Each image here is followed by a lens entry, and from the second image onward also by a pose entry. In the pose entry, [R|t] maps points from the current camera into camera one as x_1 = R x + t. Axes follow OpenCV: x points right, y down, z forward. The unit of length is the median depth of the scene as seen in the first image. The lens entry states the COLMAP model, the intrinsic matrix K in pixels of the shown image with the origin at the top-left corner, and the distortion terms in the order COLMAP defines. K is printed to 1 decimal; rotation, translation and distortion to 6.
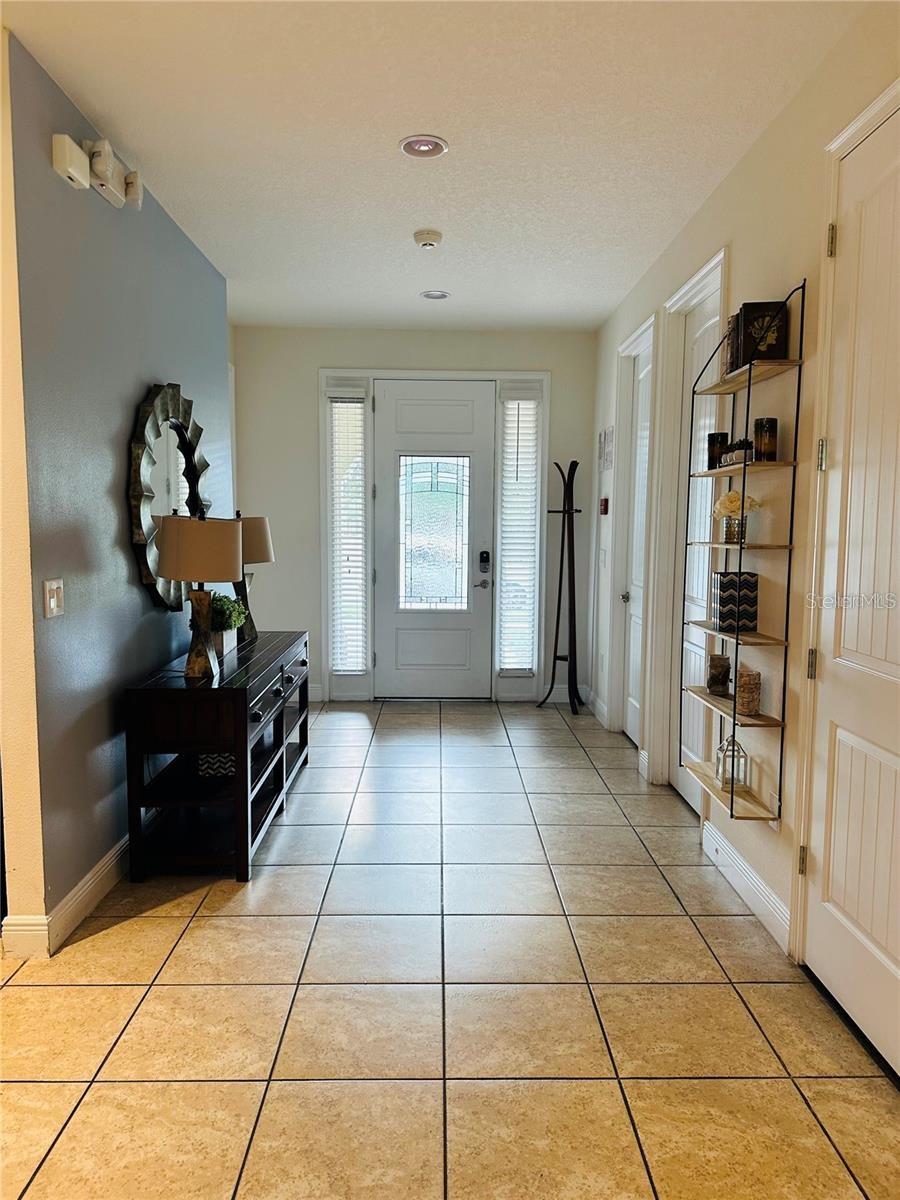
lens RADIAL K [[839.3, 0, 450.0], [0, 839.3, 600.0], [0, 0, 1]] dist [0.100655, -0.149075]
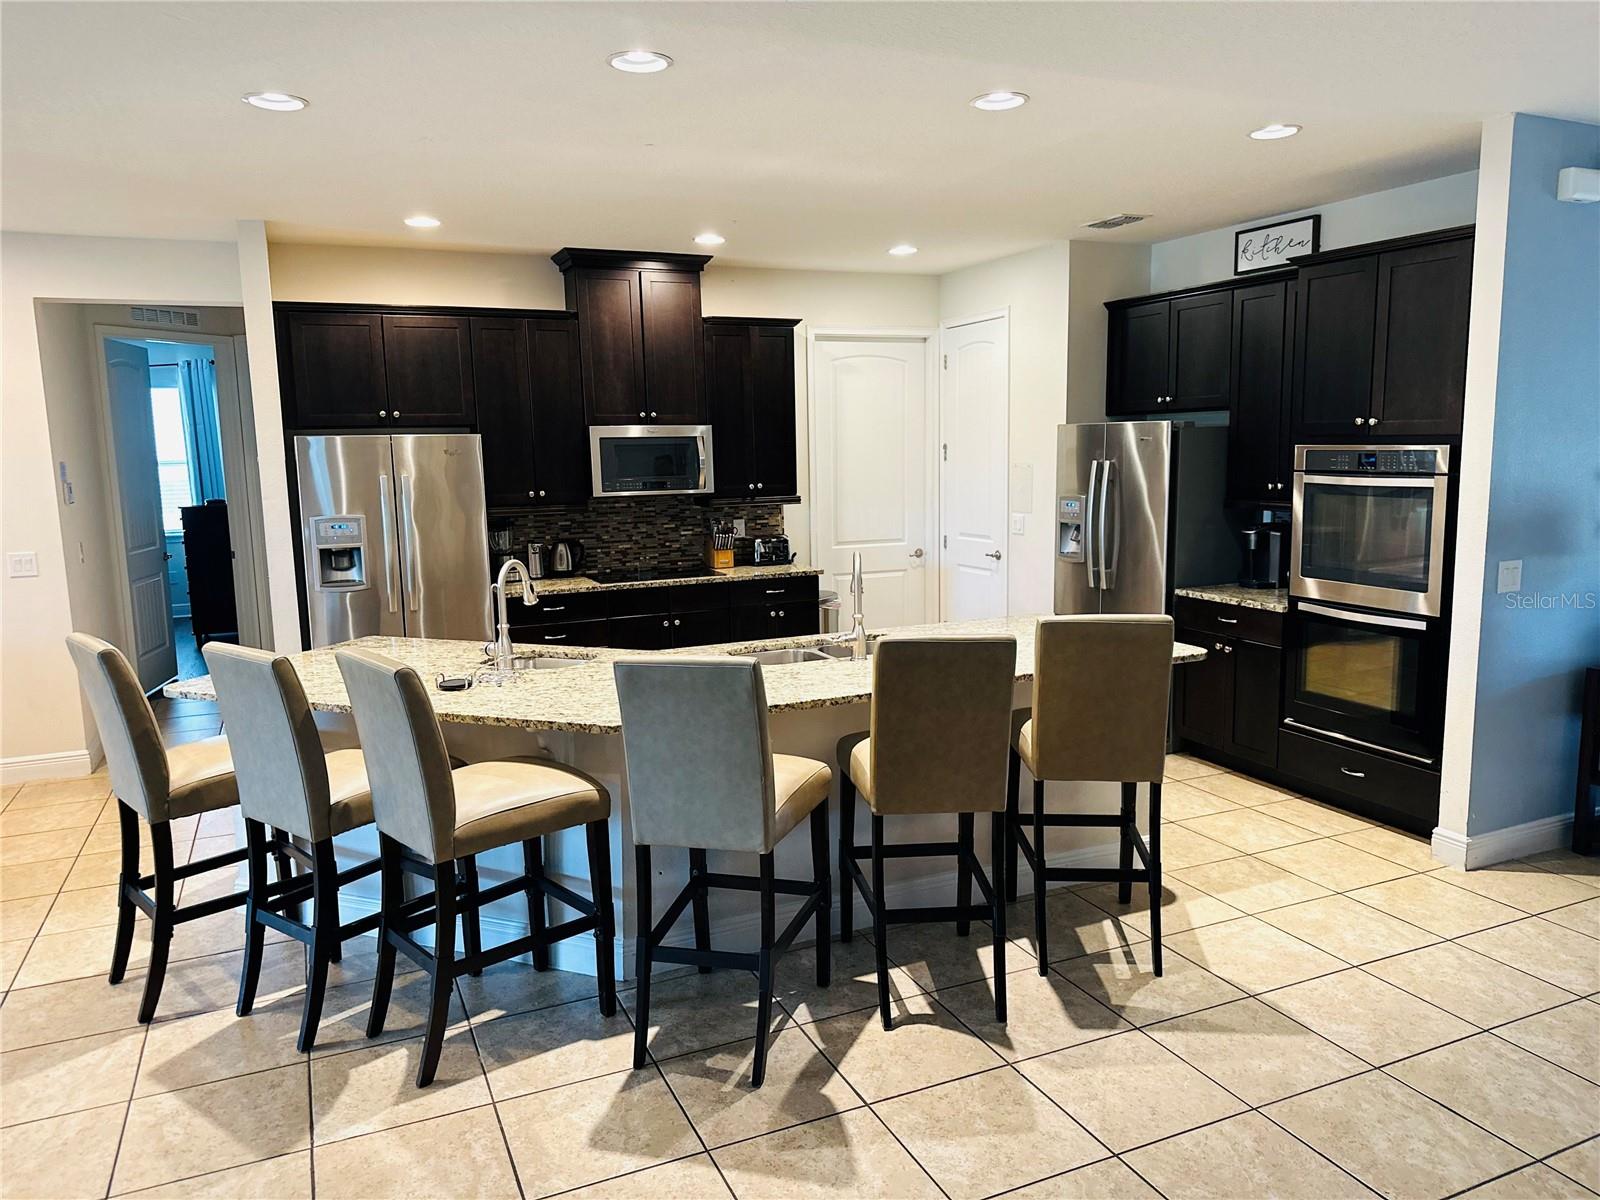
lens RADIAL K [[1119.1, 0, 795.6], [0, 1119.1, 608.7], [0, 0, 1]] dist [0.100655, -0.149075]
pose [[0.401271, 0.124955, -0.907396, 0.496843], [-0.059673, 0.992113, 0.110232, -0.064989], [0.914013, 0.009914, 0.405563, -0.465253]]
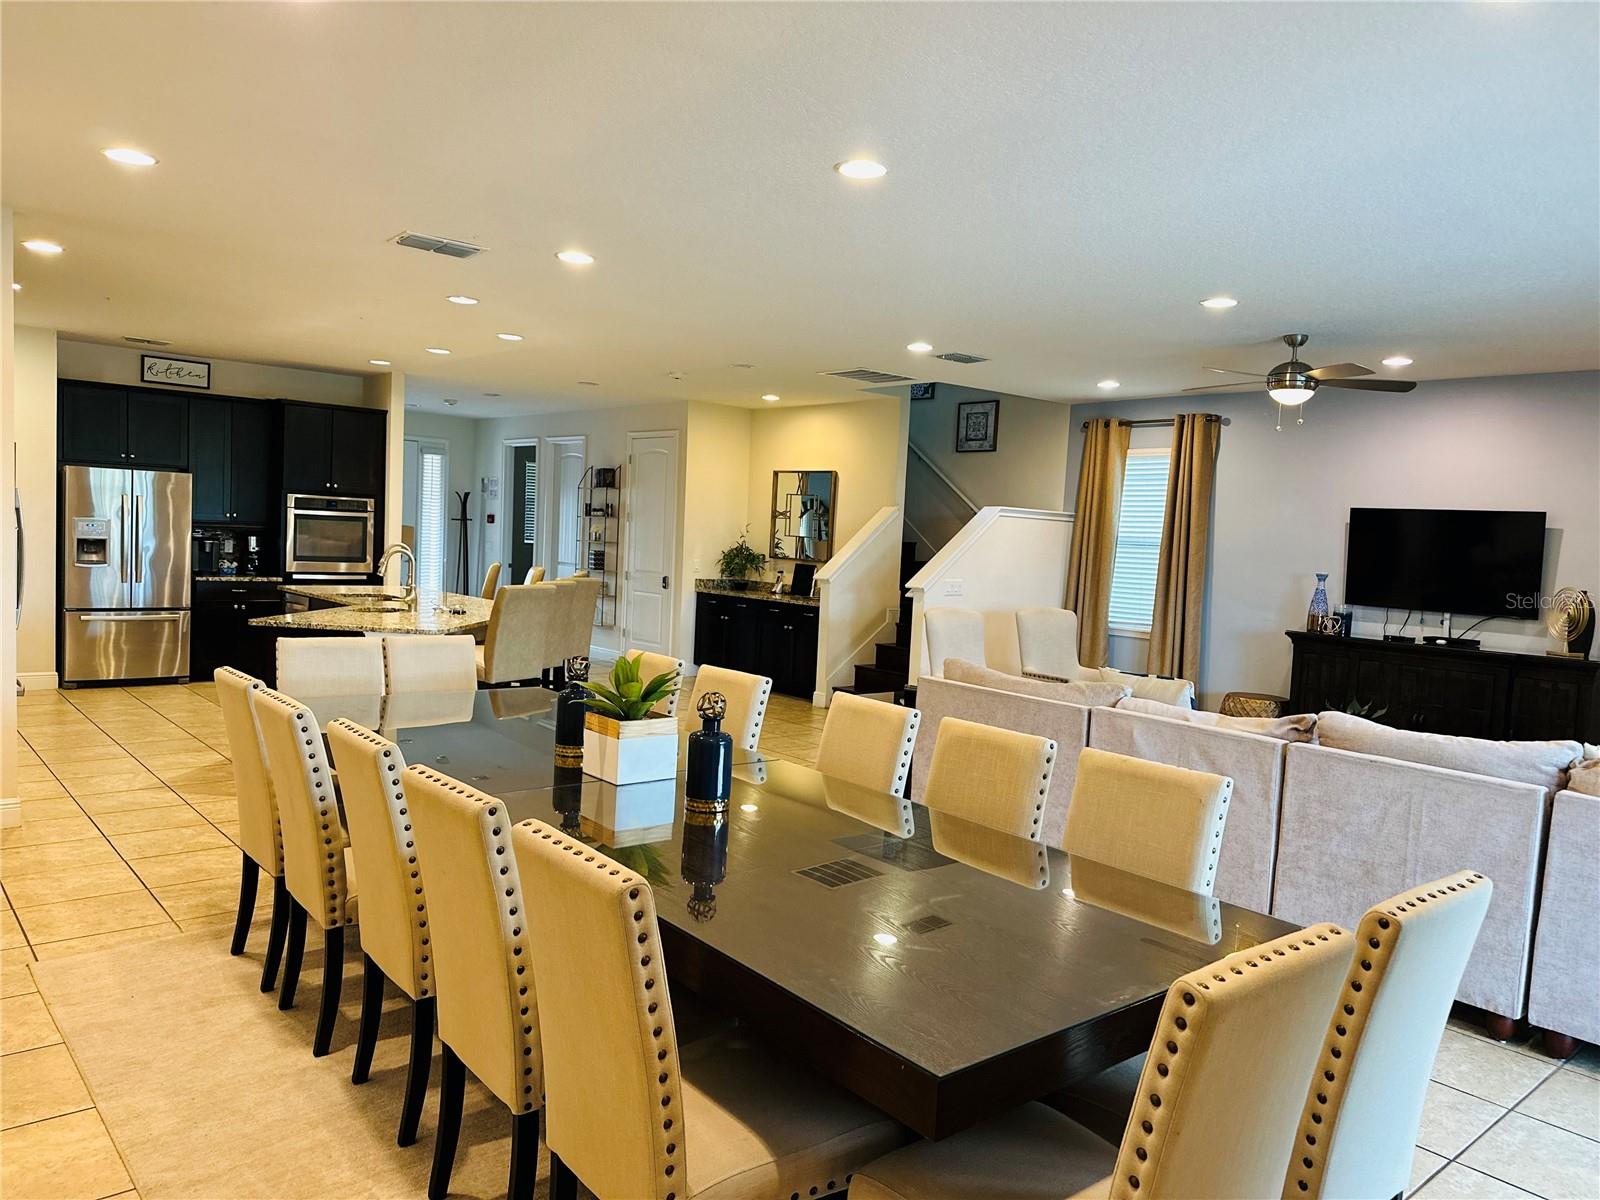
lens RADIAL K [[1119.1, 0, 795.6], [0, 1119.1, 608.7], [0, 0, 1]] dist [0.100655, -0.149075]
pose [[0.755871, -0.013356, 0.654585, -1.742210], [0.014426, 0.999889, 0.003744, 0.167710], [-0.654562, 0.006613, 0.755979, -2.477899]]
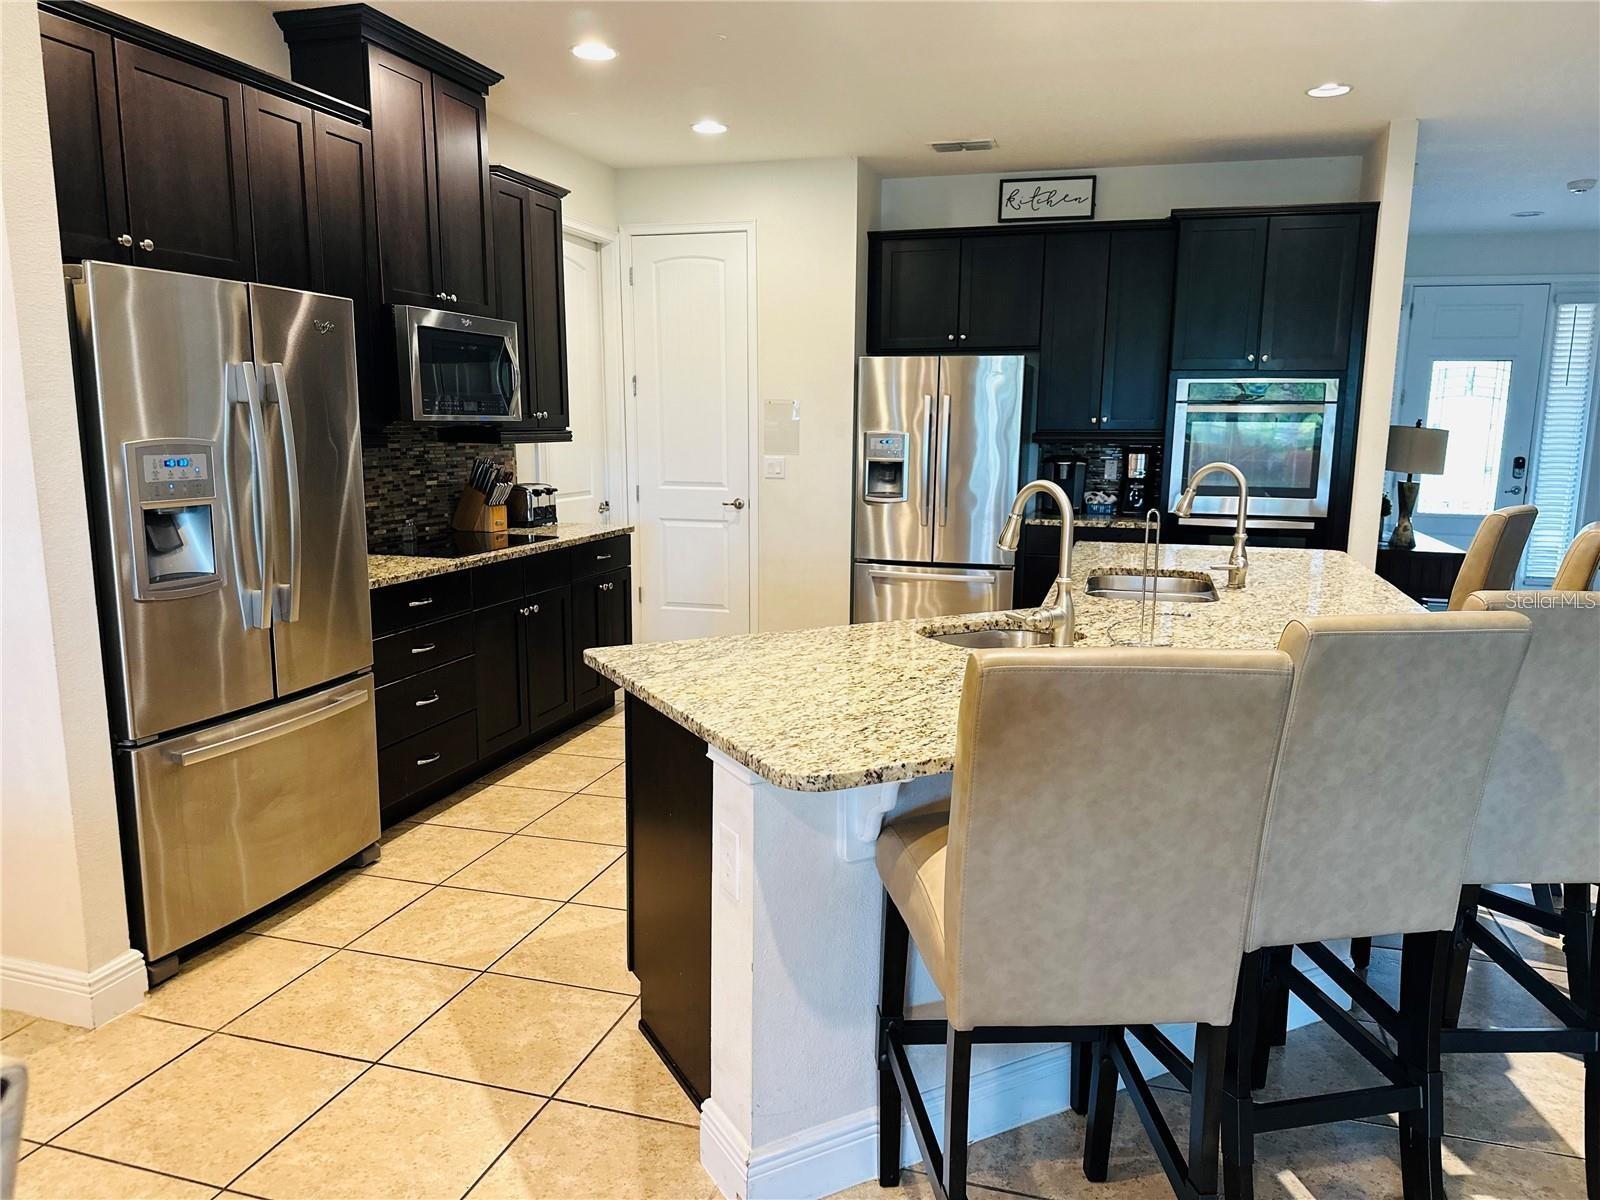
lens RADIAL K [[1119.1, 0, 795.6], [0, 1119.1, 608.7], [0, 0, 1]] dist [0.100655, -0.149075]
pose [[0.956211, 0.055155, -0.287433, -0.774708], [-0.032074, 0.995915, 0.084404, 0.074091], [0.290914, -0.071489, 0.954075, -1.104824]]
